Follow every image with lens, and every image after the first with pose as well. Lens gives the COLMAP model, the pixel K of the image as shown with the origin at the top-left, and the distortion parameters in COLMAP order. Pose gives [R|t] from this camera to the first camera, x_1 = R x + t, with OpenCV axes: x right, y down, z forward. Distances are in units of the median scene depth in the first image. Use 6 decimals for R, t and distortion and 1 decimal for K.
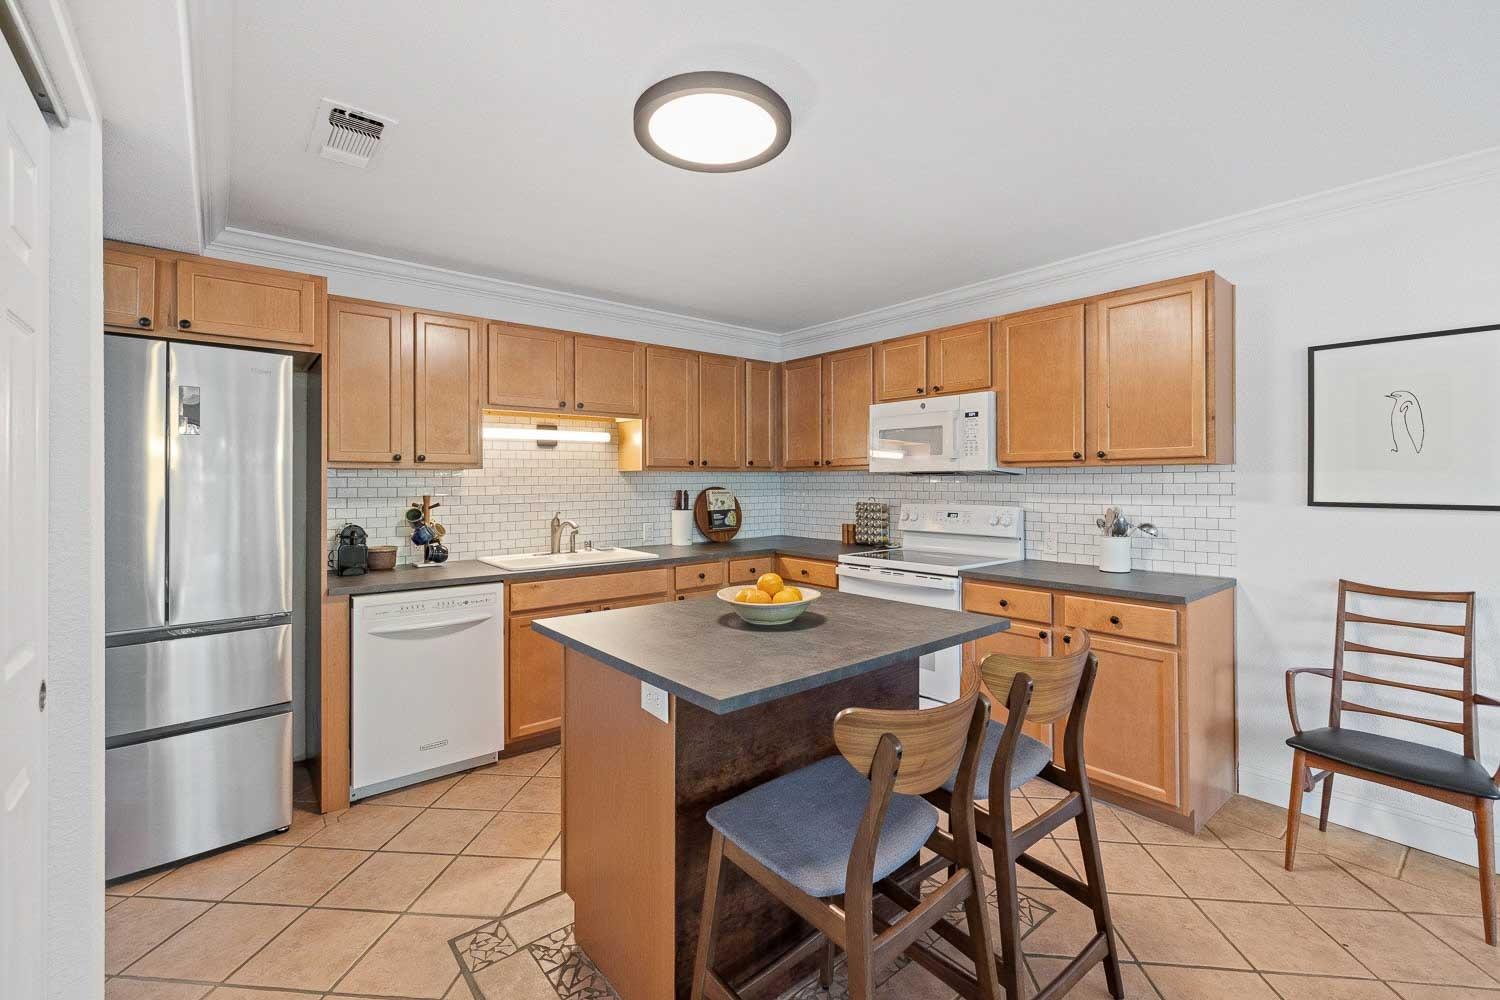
lens RADIAL K [[640.8, 0, 745.6], [0, 640.8, 479.3], [0, 0, 1]] dist [0.000846, 0.000264]
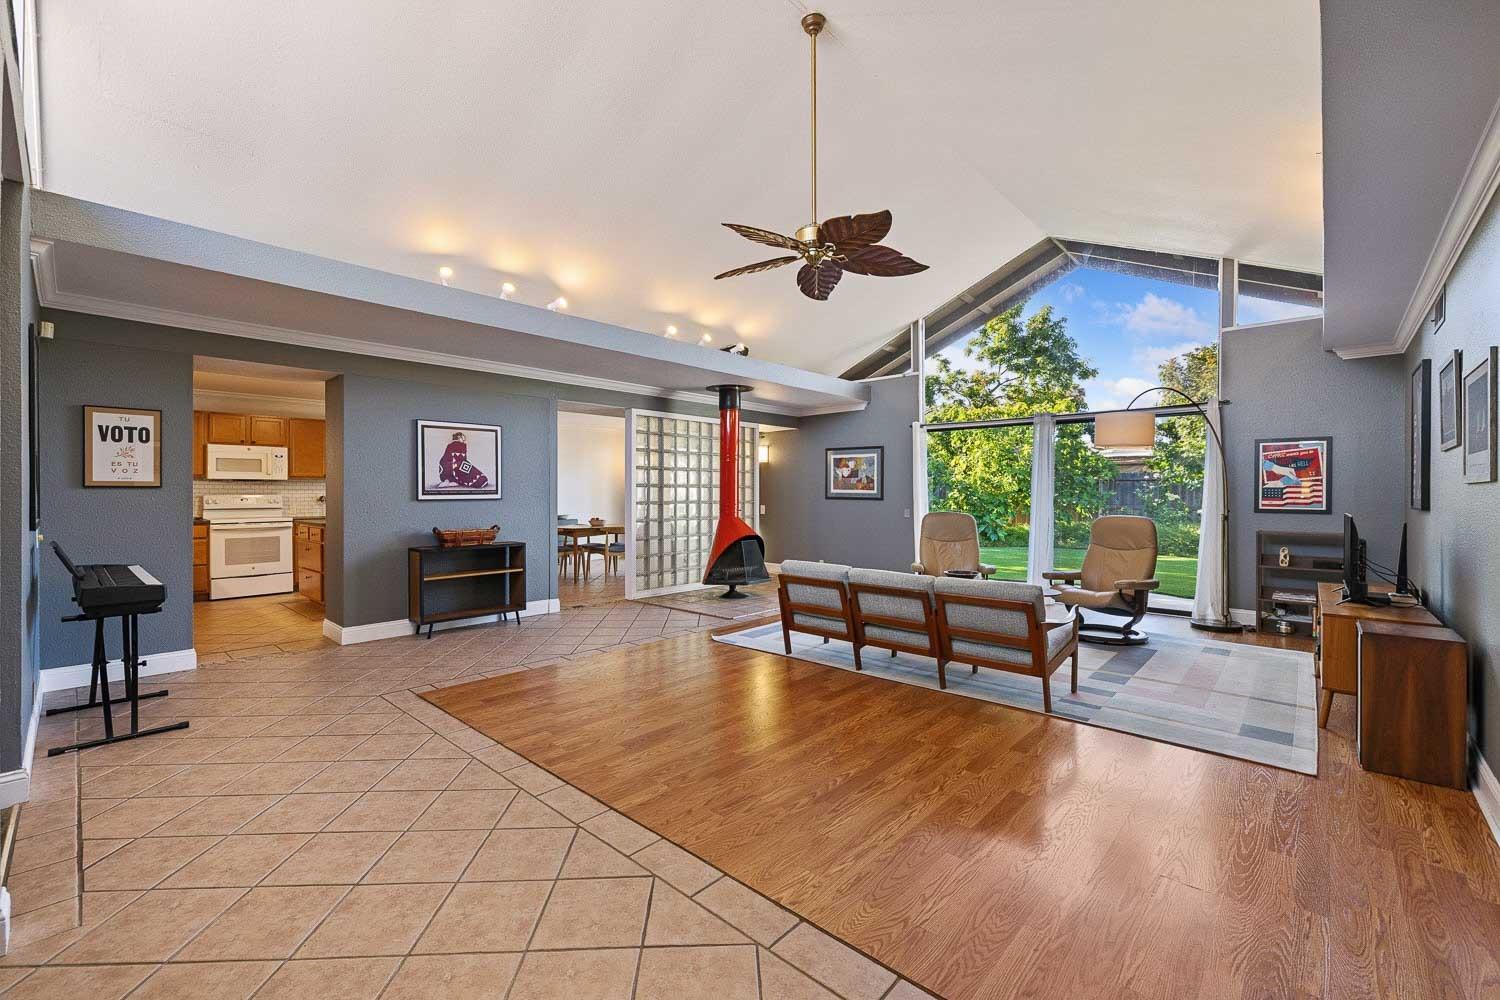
lens RADIAL K [[623.6, 0, 746.3], [0, 623.6, 498.1], [0, 0, 1]] dist [0.001112, 0.000235]
pose [[-0.137932, -0.004790, 0.990430, -1.966629], [-0.001627, 0.999988, 0.004610, 0.036967], [-0.990440, -0.000975, -0.137938, -0.379075]]
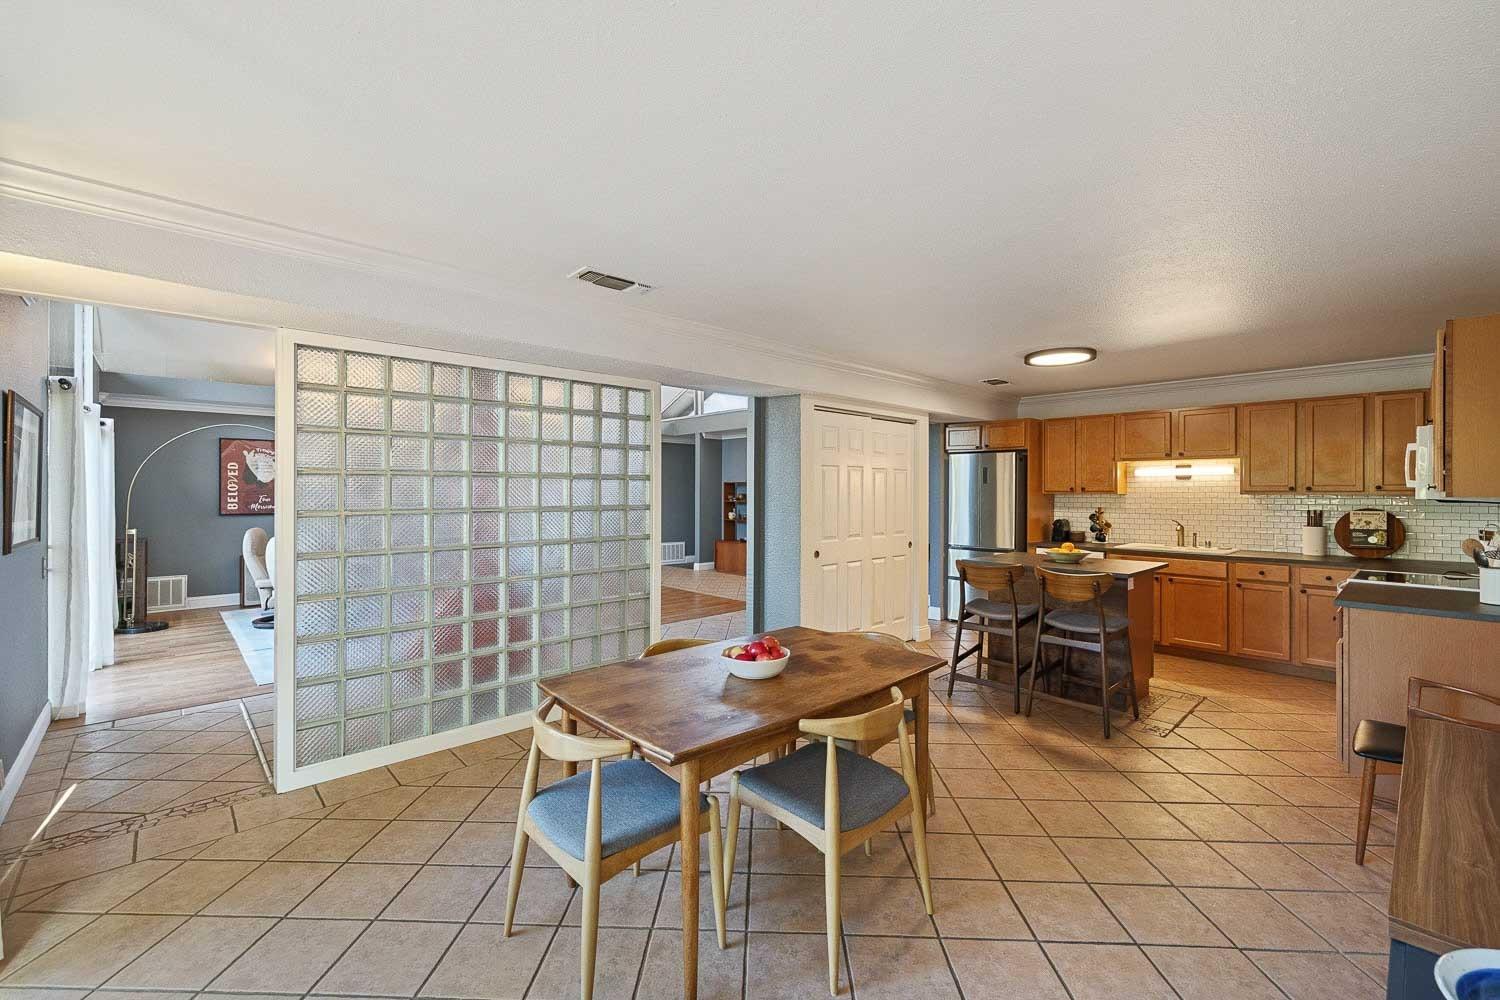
lens RADIAL K [[624.3, 0, 741.5], [0, 624.3, 490.1], [0, 0, 1]] dist [0.001040, -0.000221]
pose [[0.053860, 0.001450, -0.998547, 1.180806], [-0.000088, 0.999999, 0.001447, -0.026084], [0.998549, 0.000010, 0.053860, -0.171700]]
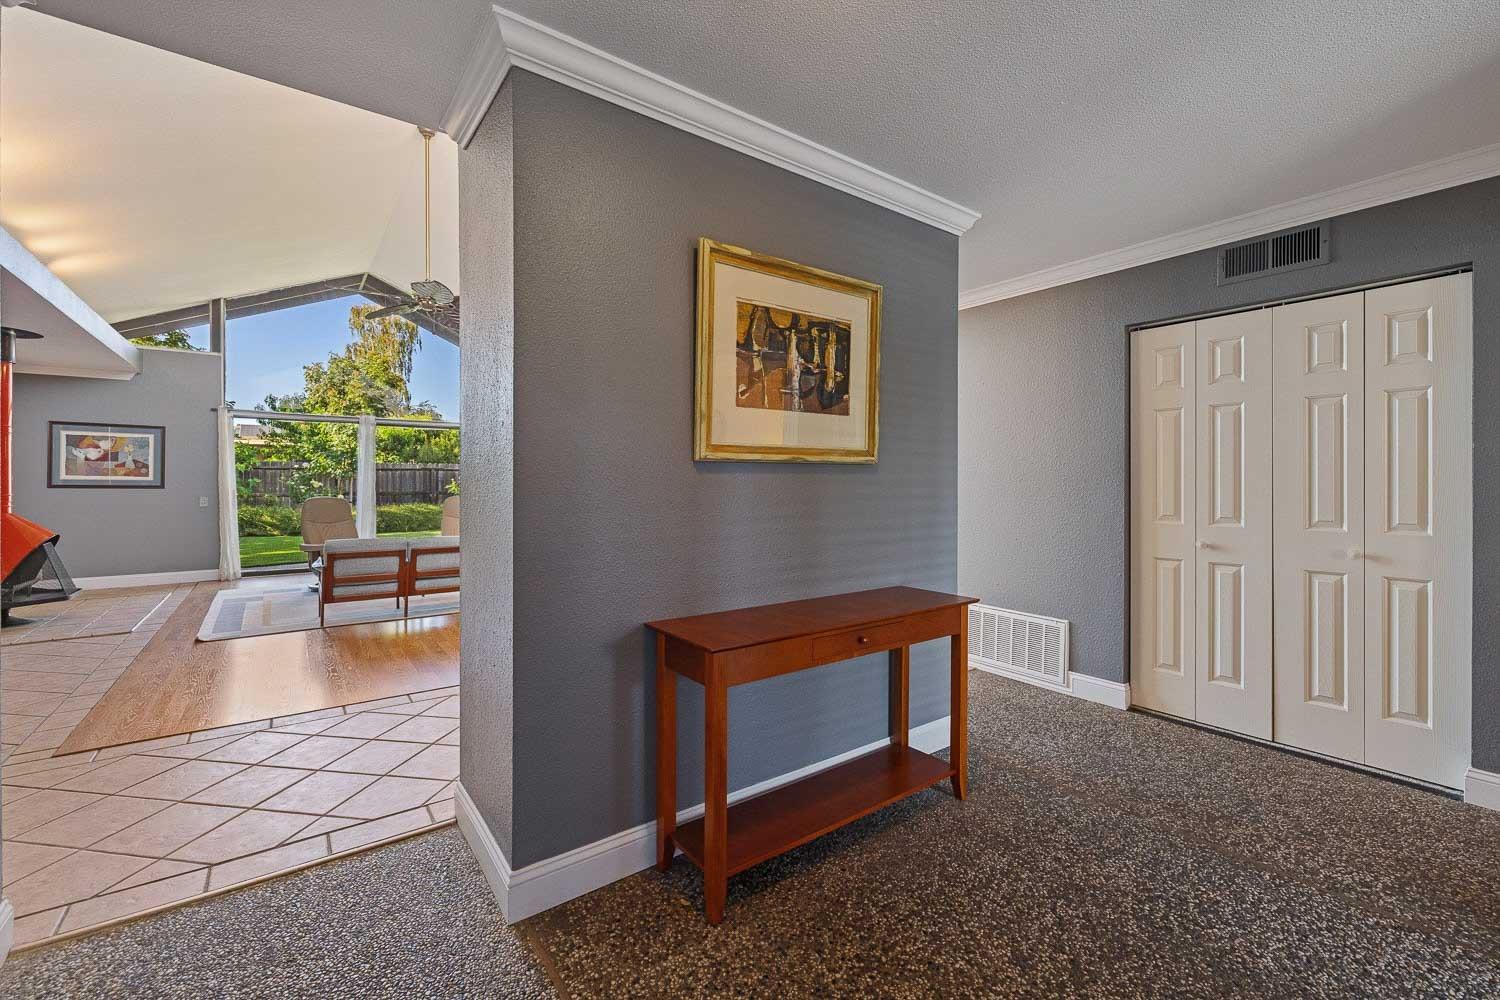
lens RADIAL K [[629.1, 0, 742.1], [0, 629.1, 478.6], [0, 0, 1]] dist [-0.000086, 0.000728]
pose [[-0.998470, 0.001498, 0.055280, -1.742889], [0.001114, 0.999975, -0.006966, 0.039625], [-0.055289, -0.006894, -0.998447, 0.714928]]
